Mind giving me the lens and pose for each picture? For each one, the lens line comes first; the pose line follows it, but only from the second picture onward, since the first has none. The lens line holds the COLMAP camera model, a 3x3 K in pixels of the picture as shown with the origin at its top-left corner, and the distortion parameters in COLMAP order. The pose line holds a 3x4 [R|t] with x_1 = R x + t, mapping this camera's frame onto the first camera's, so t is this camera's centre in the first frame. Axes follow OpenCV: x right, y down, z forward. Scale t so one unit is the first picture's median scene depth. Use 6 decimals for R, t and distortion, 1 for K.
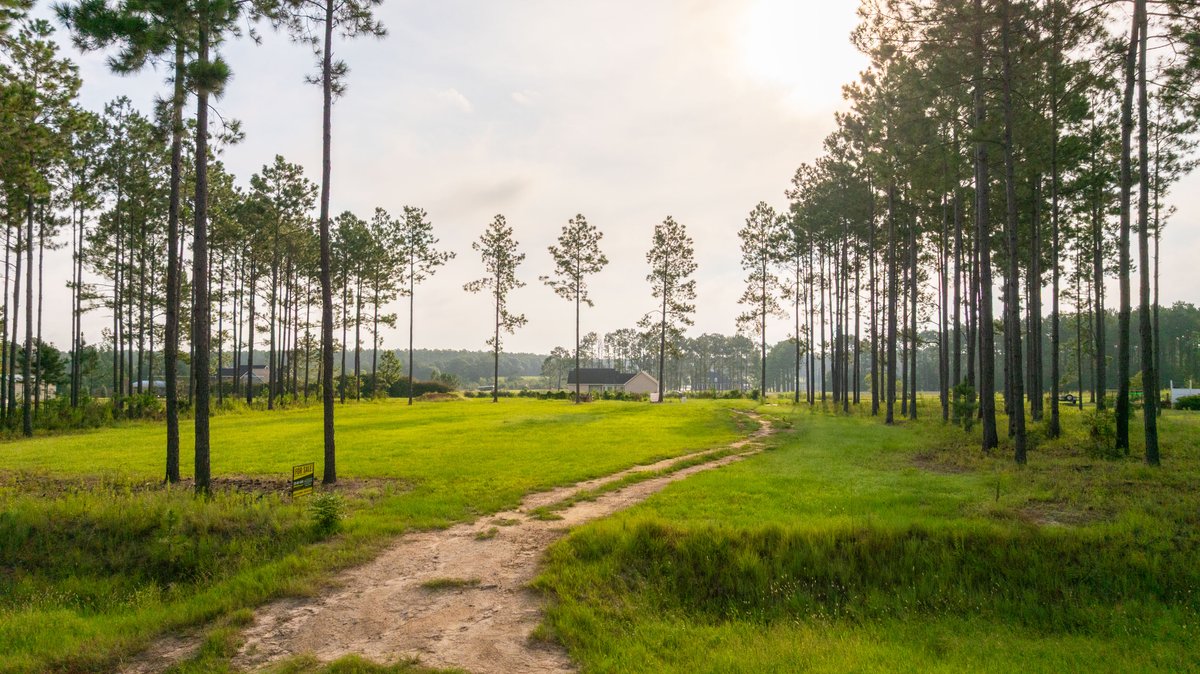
lens RADIAL K [[846.8, 0, 603.2], [0, 846.8, 340.3], [0, 0, 1]] dist [-0.019566, 0.004475]
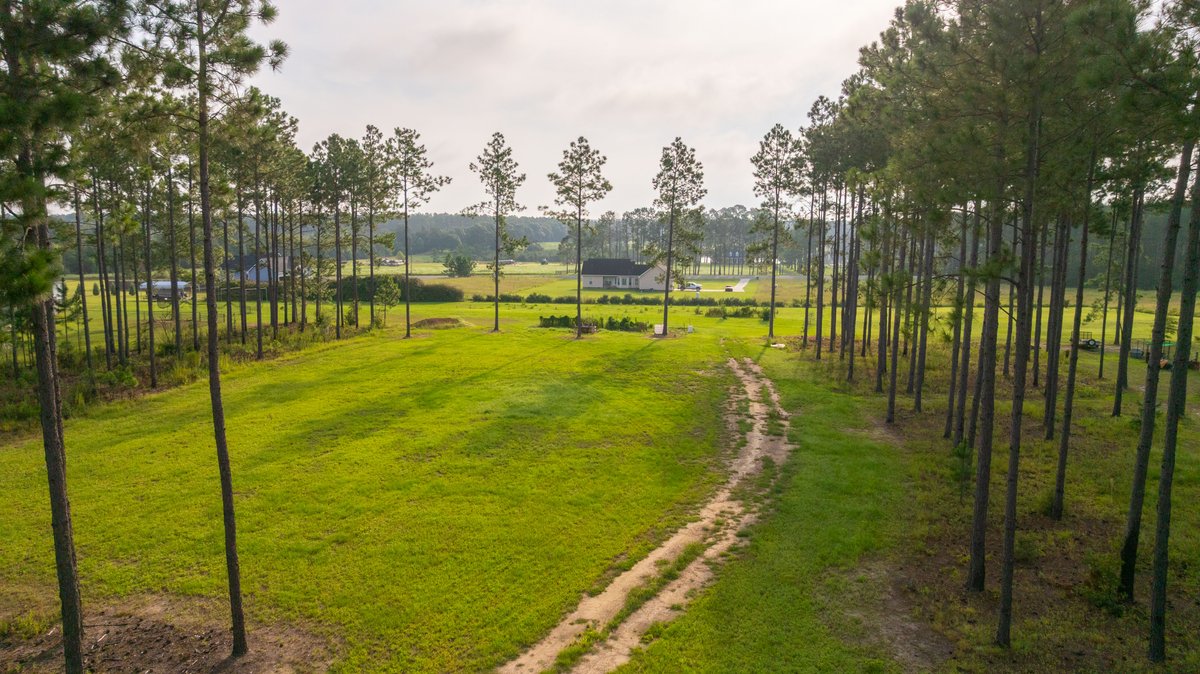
lens RADIAL K [[846.8, 0, 603.2], [0, 846.8, 335.8], [0, 0, 1]] dist [-0.019566, 0.004475]
pose [[0.999572, 0.011313, -0.026971, 0.023488], [-0.006849, 0.987059, 0.160214, -0.081381], [0.028434, -0.159960, 0.986714, 0.041300]]
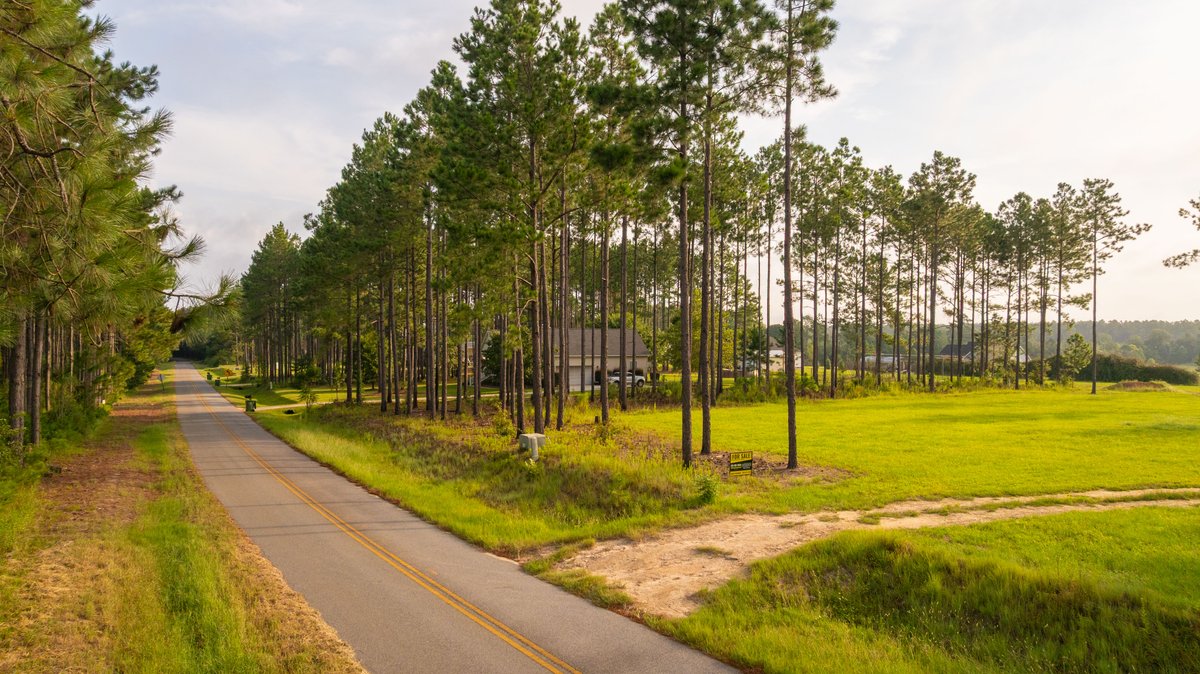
lens RADIAL K [[846.8, 0, 610.9], [0, 846.8, 331.5], [0, 0, 1]] dist [-0.019566, 0.004475]
pose [[0.663851, 0.001775, -0.747863, 0.108557], [0.015386, 0.999753, 0.016031, -0.014414], [0.747707, -0.022149, 0.663659, -0.006819]]
